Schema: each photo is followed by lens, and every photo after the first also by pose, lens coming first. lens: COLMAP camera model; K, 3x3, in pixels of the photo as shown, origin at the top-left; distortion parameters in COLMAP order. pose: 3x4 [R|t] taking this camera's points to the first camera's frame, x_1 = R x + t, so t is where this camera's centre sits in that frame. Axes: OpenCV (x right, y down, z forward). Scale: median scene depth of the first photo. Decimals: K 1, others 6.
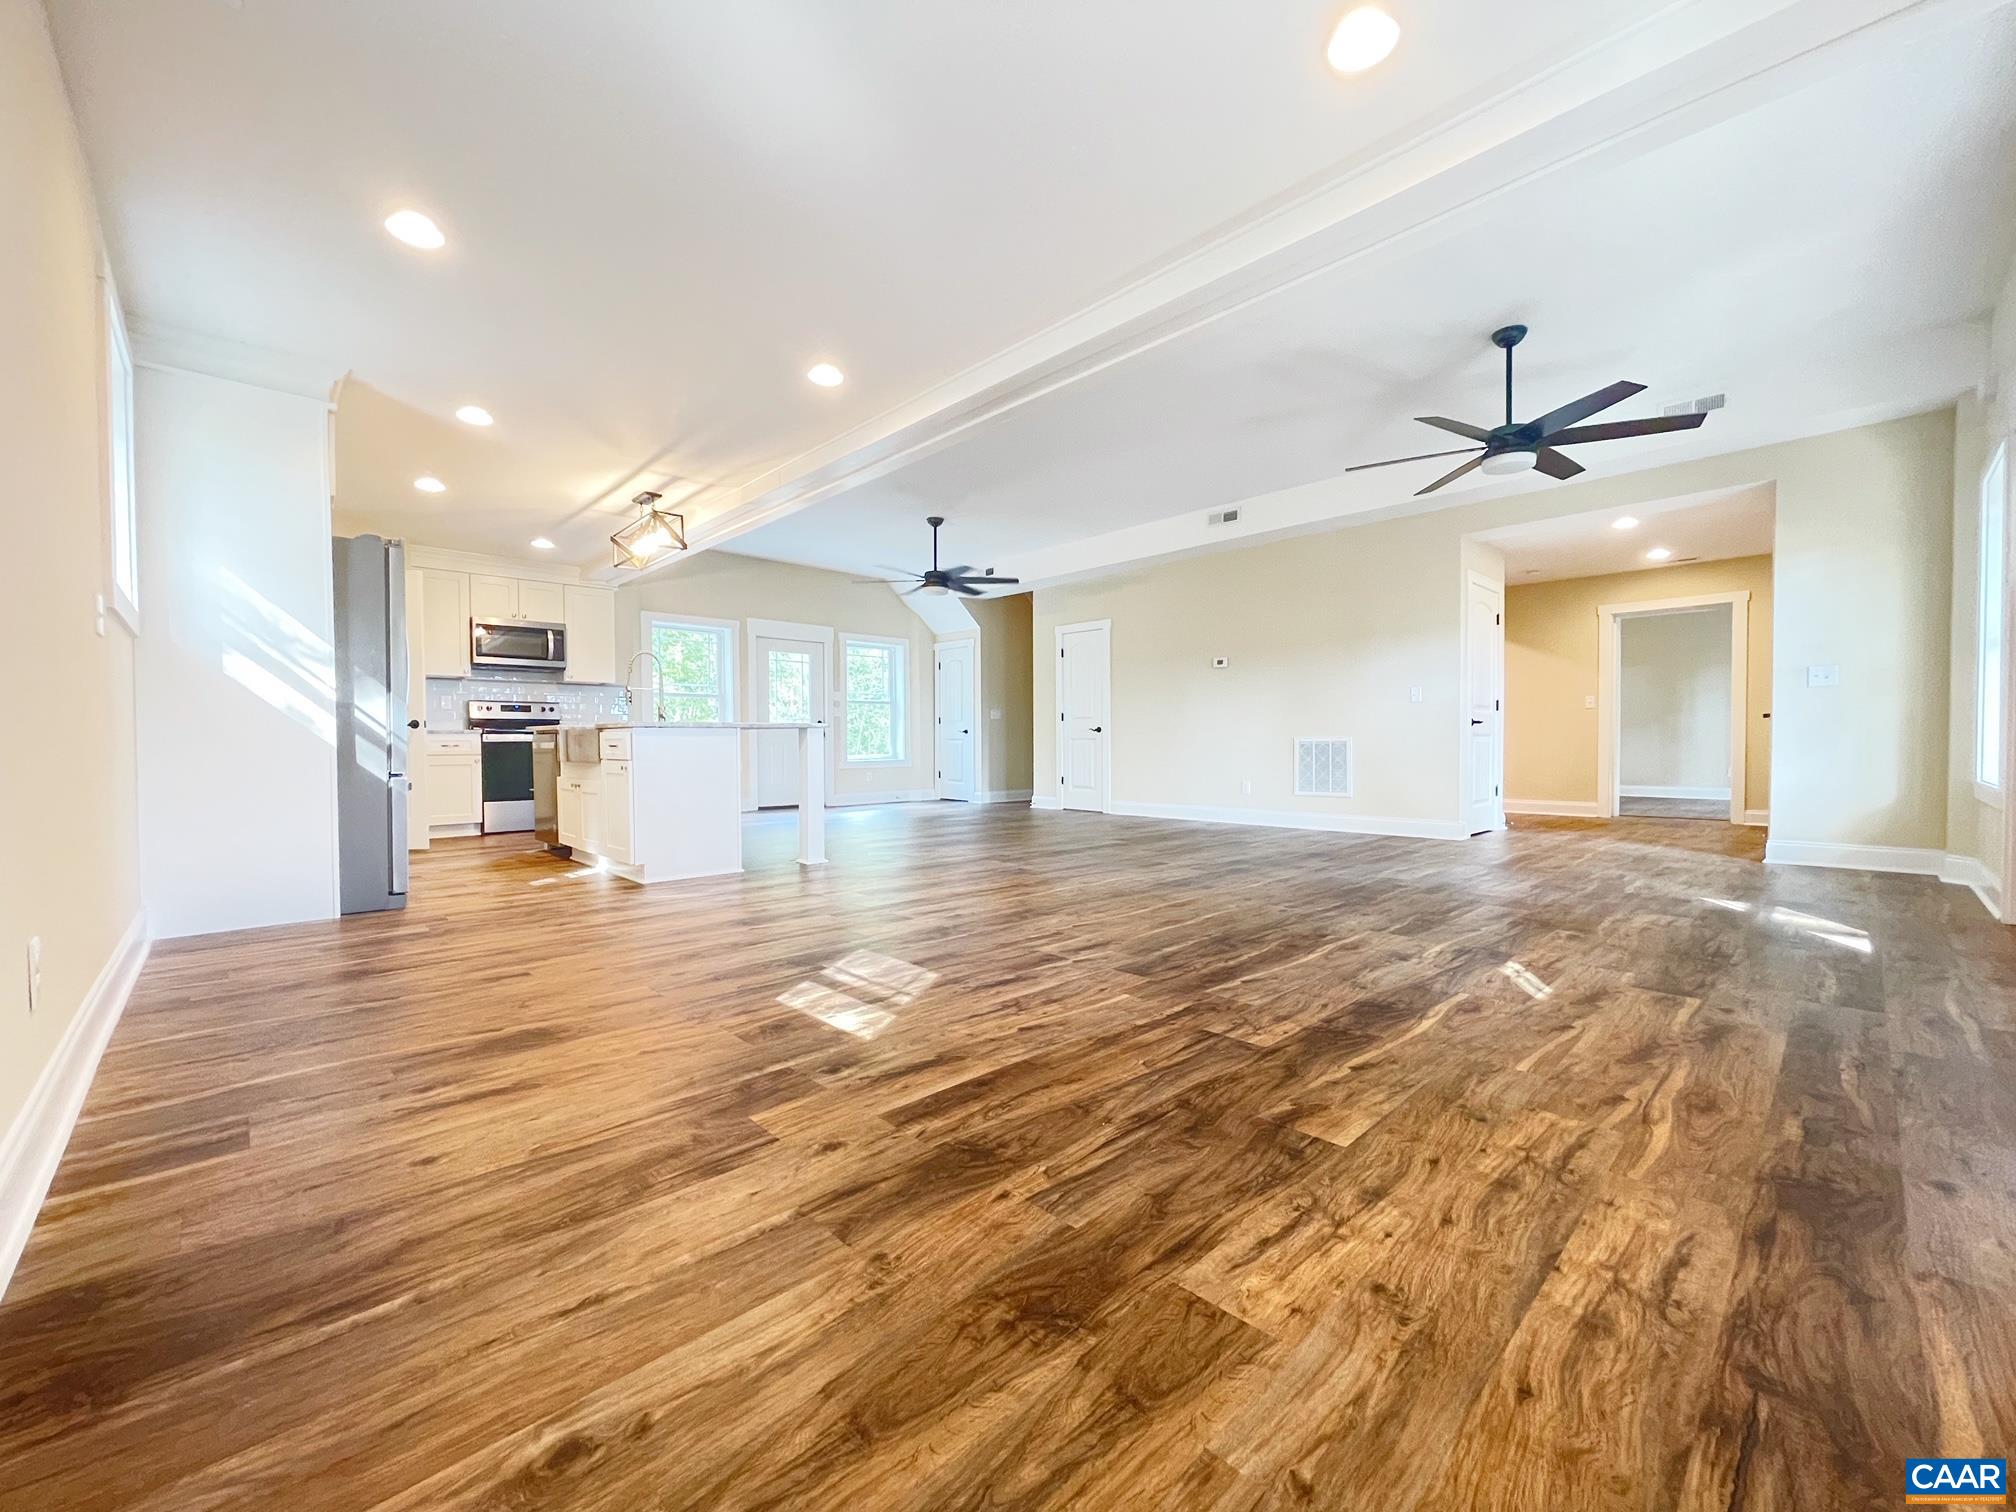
lens RADIAL K [[810.9, 0, 999.9], [0, 810.9, 762.0], [0, 0, 1]] dist [0.008414, -0.005752]
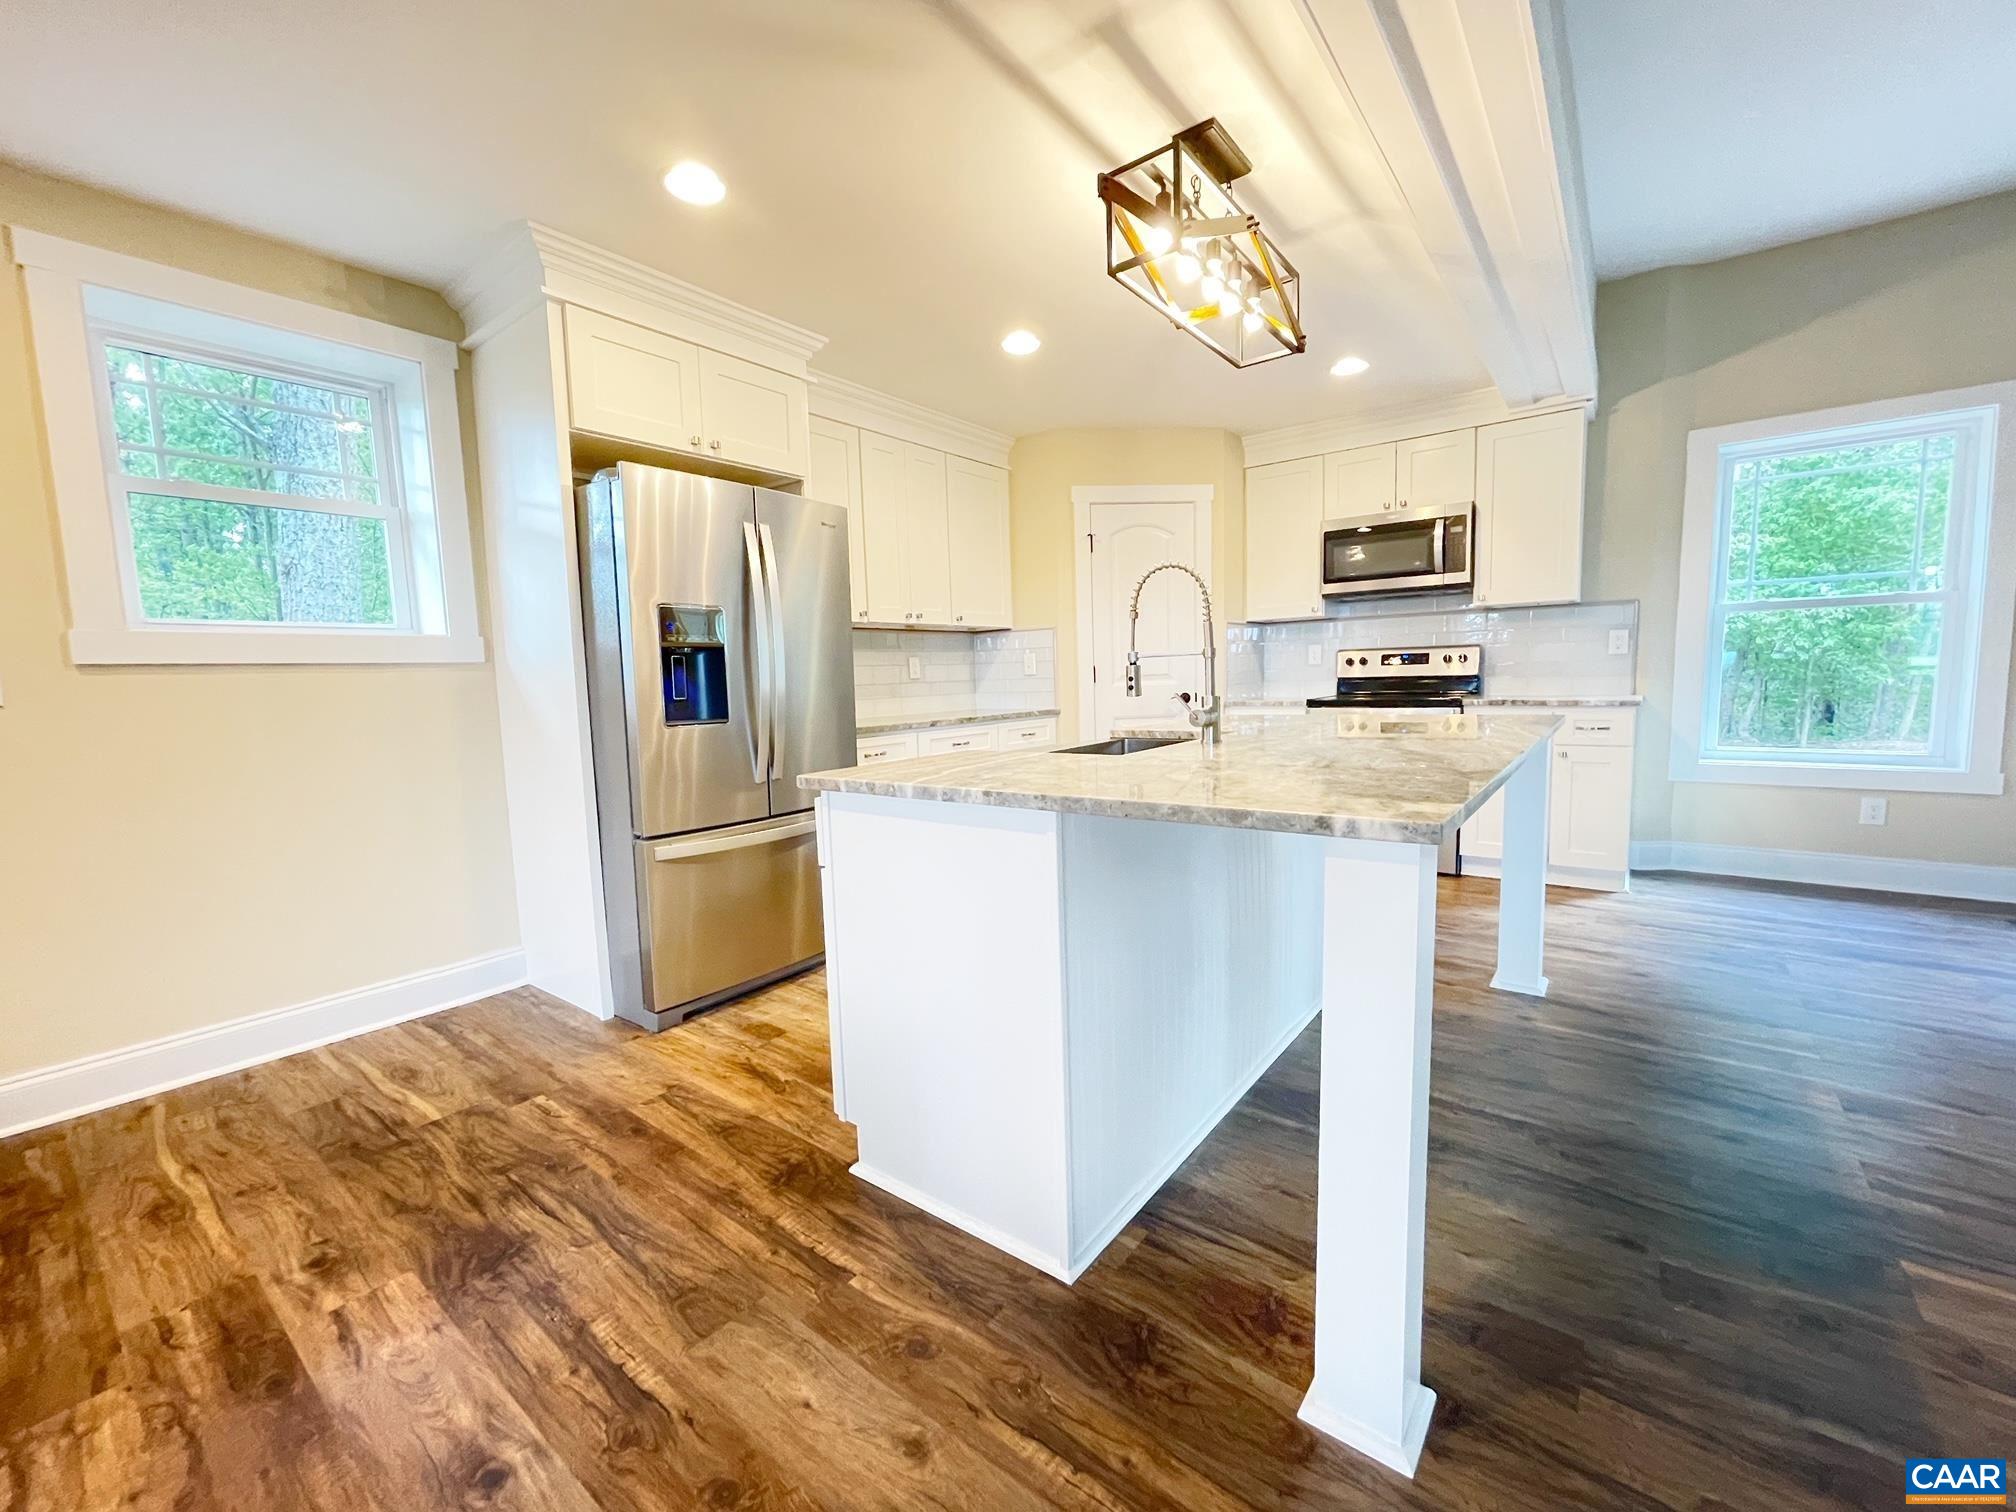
lens RADIAL K [[810.3, 0, 1008.8], [0, 810.3, 758.4], [0, 0, 1]] dist [-0.001773, 0.000317]
pose [[0.151723, 0.103057, -0.983036, -0.031041], [0.004234, 0.994473, 0.104909, -0.061741], [0.988414, -0.020079, 0.150448, 0.662950]]
